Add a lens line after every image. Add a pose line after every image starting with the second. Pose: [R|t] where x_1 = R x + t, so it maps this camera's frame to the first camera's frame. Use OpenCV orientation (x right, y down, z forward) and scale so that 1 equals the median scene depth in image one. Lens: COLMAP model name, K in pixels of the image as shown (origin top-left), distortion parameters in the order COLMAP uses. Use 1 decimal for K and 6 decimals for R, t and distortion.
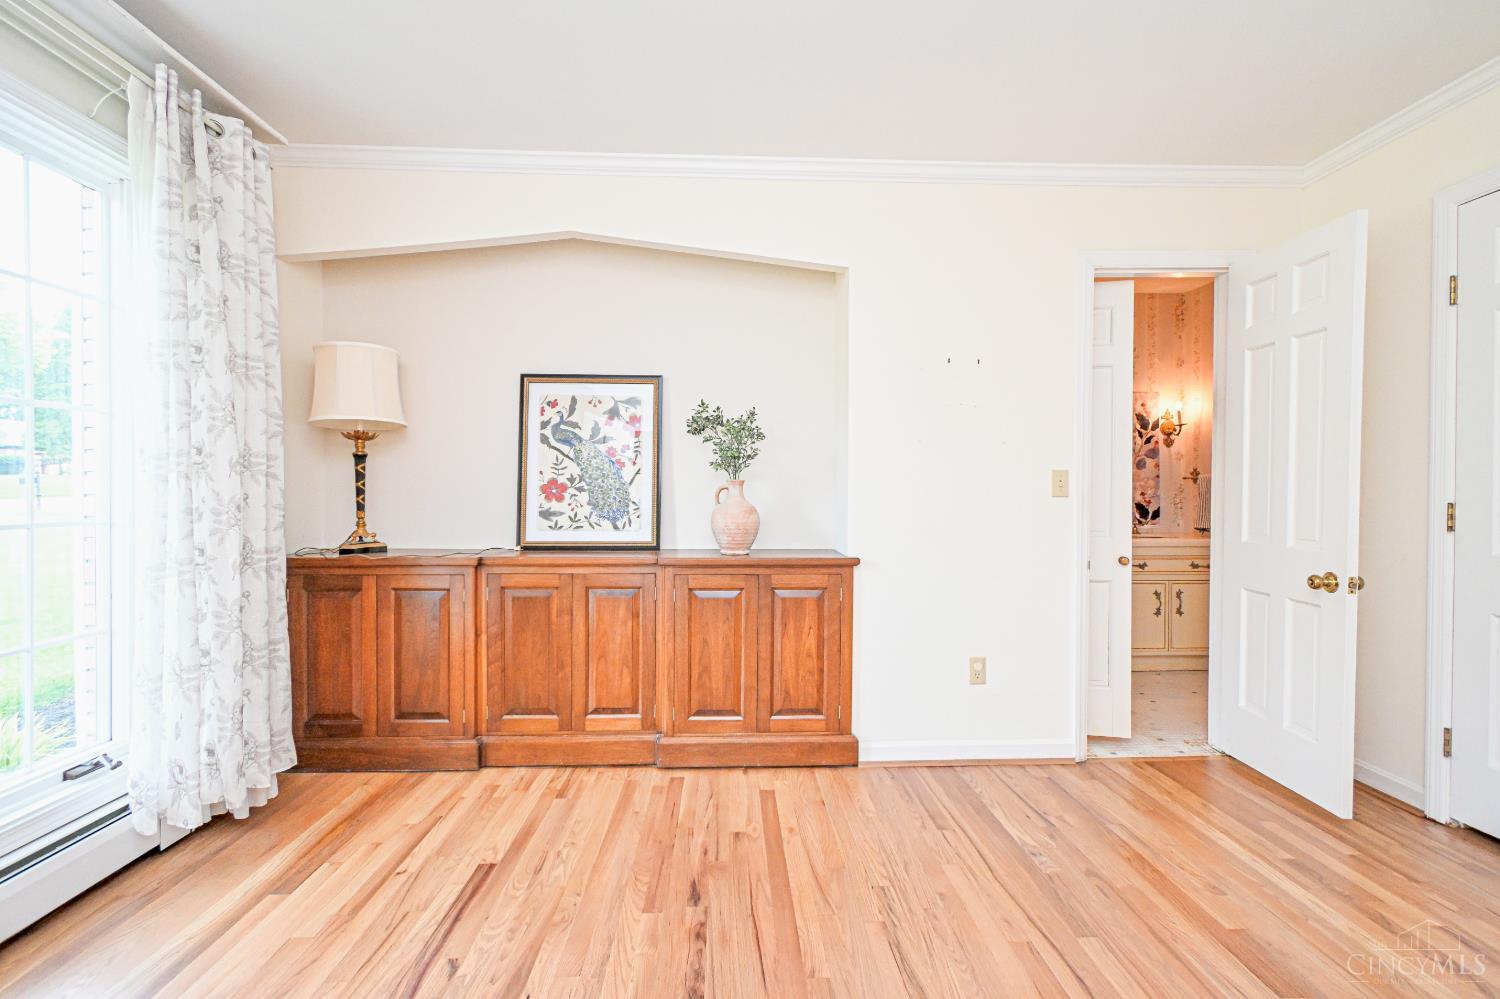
lens RADIAL K [[665.4, 0, 752.5], [0, 665.4, 494.6], [0, 0, 1]] dist [-0.004484, -0.000952]
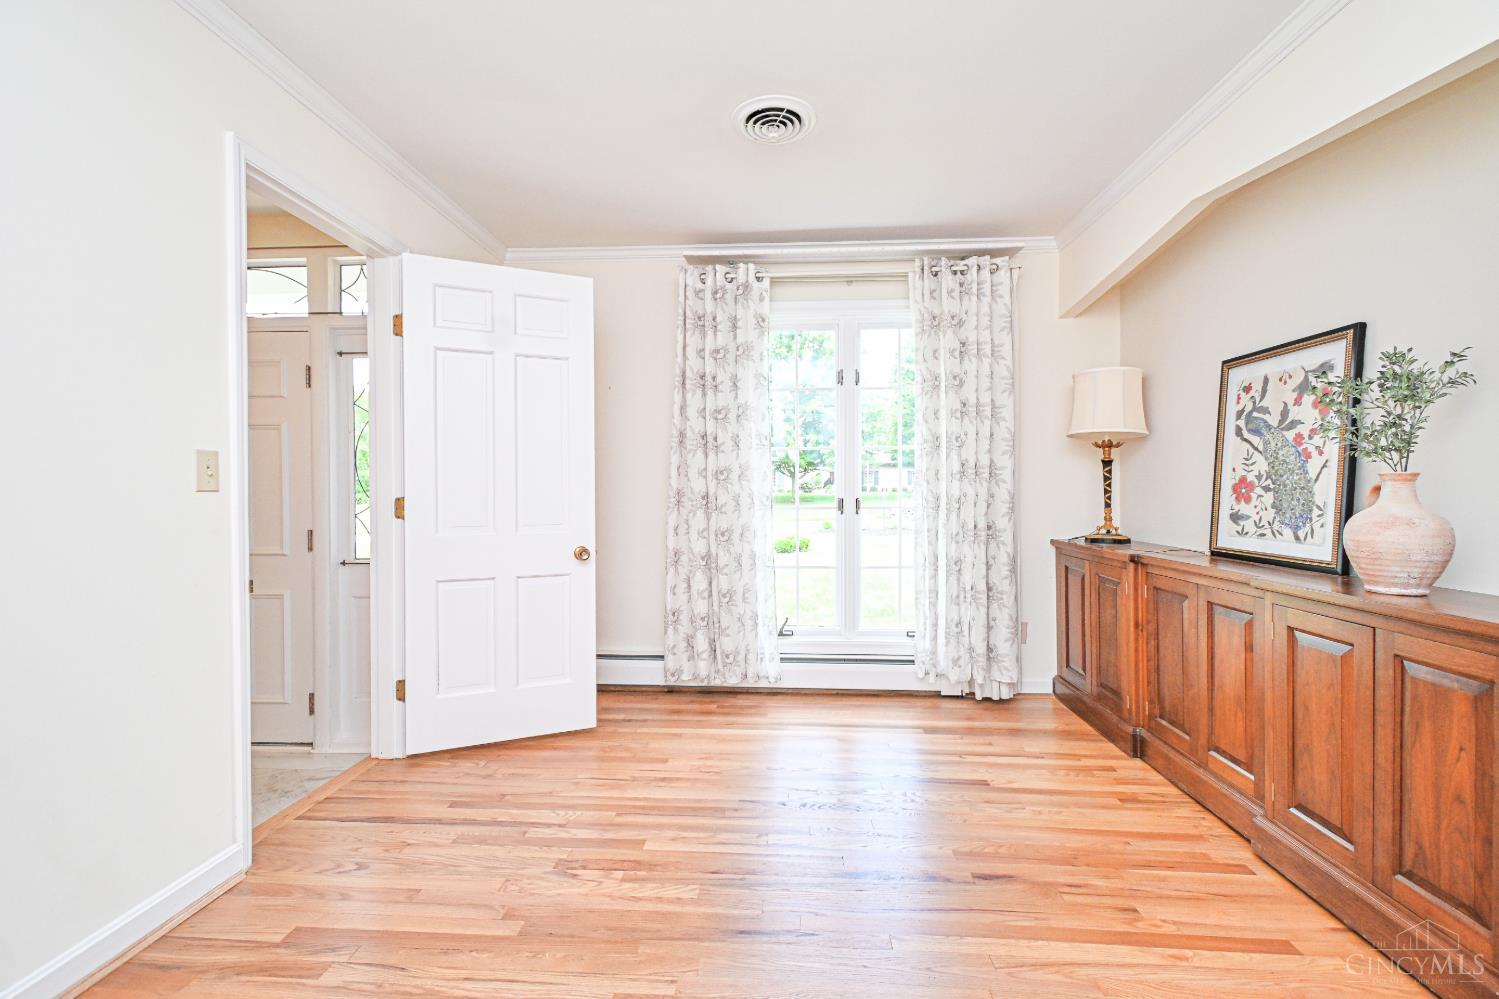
lens RADIAL K [[665.0, 0, 750.5], [0, 665.0, 495.8], [0, 0, 1]] dist [-0.004484, -0.000952]
pose [[-0.103299, 0.006662, -0.994628, 0.619562], [-0.004331, 0.999965, 0.007148, -0.002194], [0.994641, 0.005046, -0.103266, 0.456510]]
